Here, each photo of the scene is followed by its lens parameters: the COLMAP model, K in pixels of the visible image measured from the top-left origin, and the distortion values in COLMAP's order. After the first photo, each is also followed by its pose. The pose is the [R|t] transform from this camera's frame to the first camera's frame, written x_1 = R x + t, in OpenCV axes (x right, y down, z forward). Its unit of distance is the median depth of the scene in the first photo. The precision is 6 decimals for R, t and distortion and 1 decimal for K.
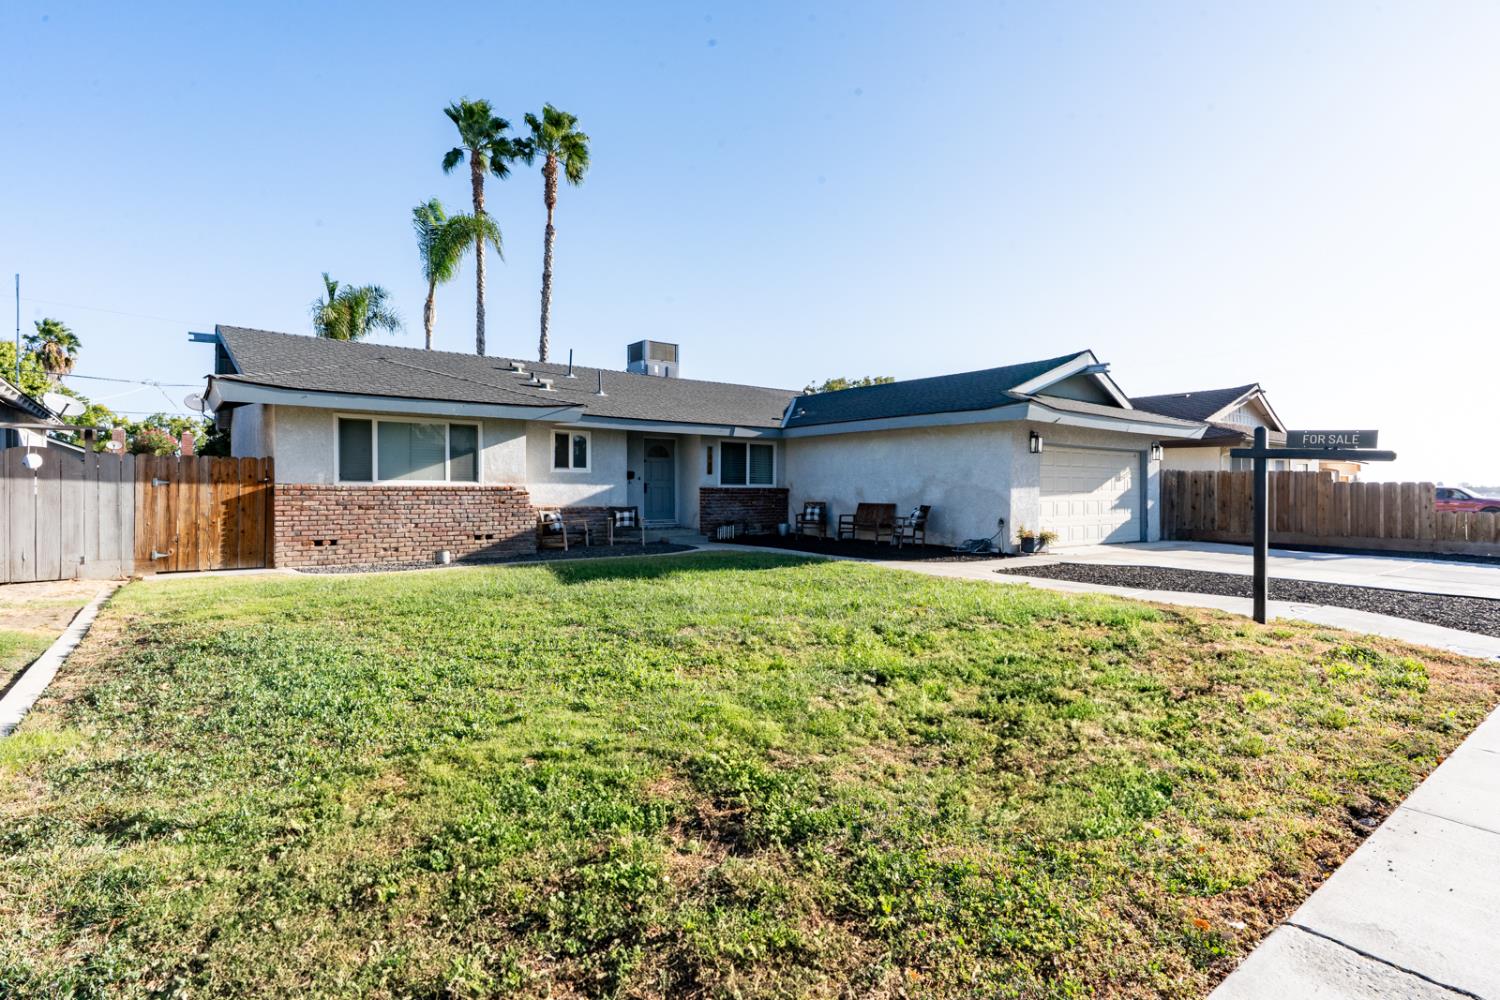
lens RADIAL K [[727.6, 0, 750.0], [0, 727.6, 500.0], [0, 0, 1]] dist [-0.002039, 0.000314]
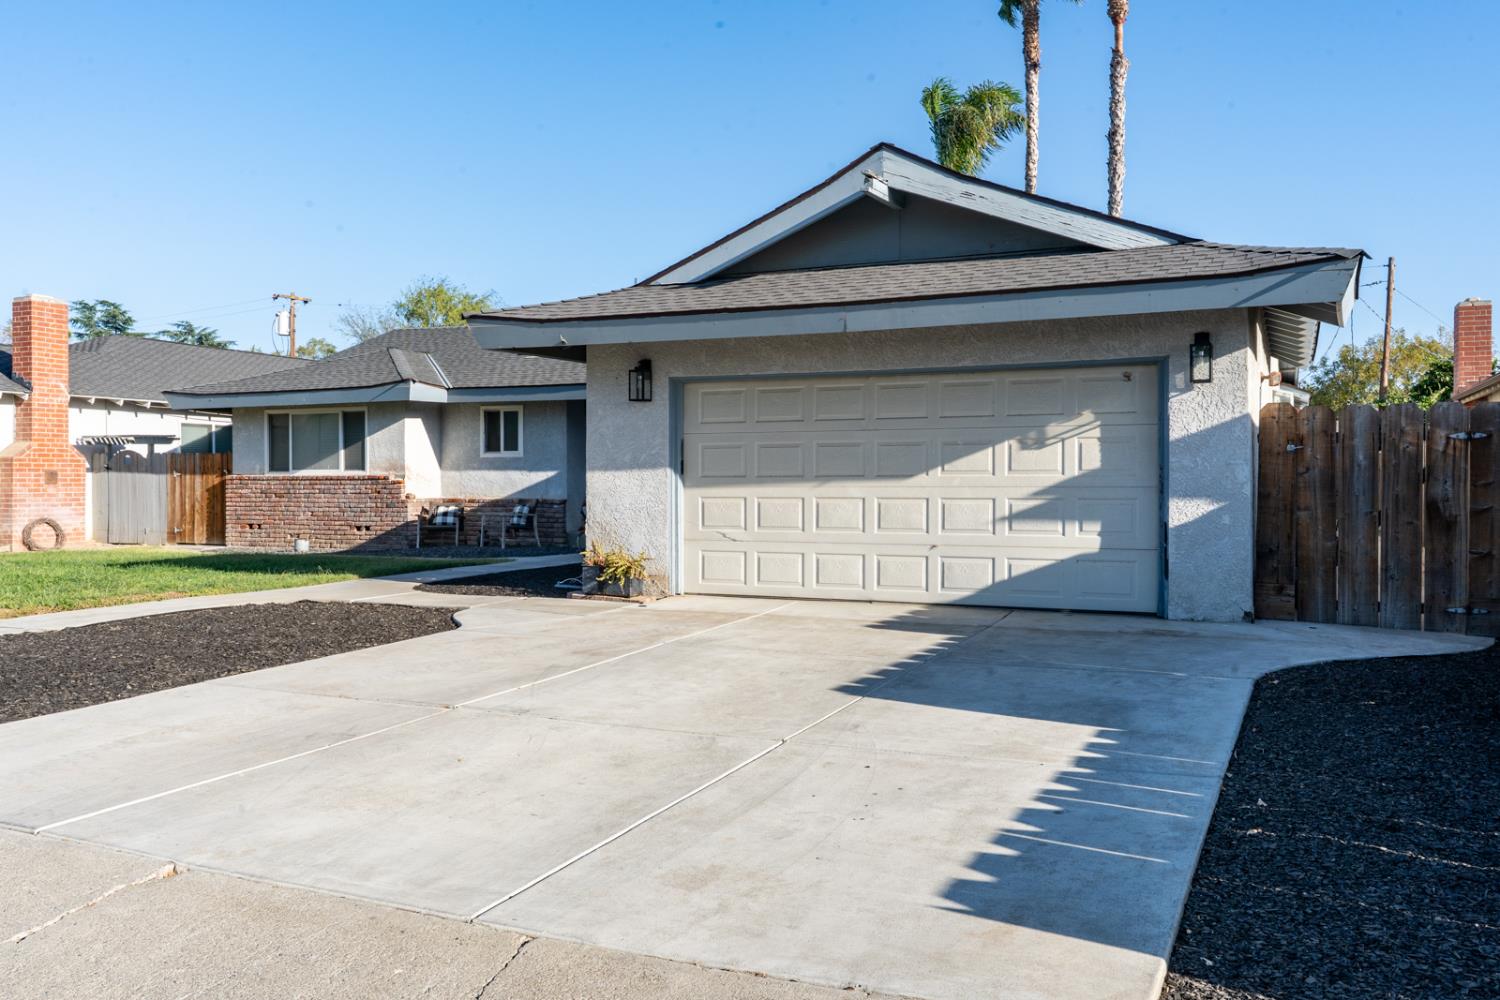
lens RADIAL K [[1157.6, 0, 785.5], [0, 1157.6, 493.7], [0, 0, 1]] dist [0.007307, -0.003993]
pose [[0.493567, 0.006800, -0.869681, 1.358757], [-0.007753, 0.999964, 0.003418, -0.004242], [0.869673, 0.005055, 0.493602, 0.812898]]
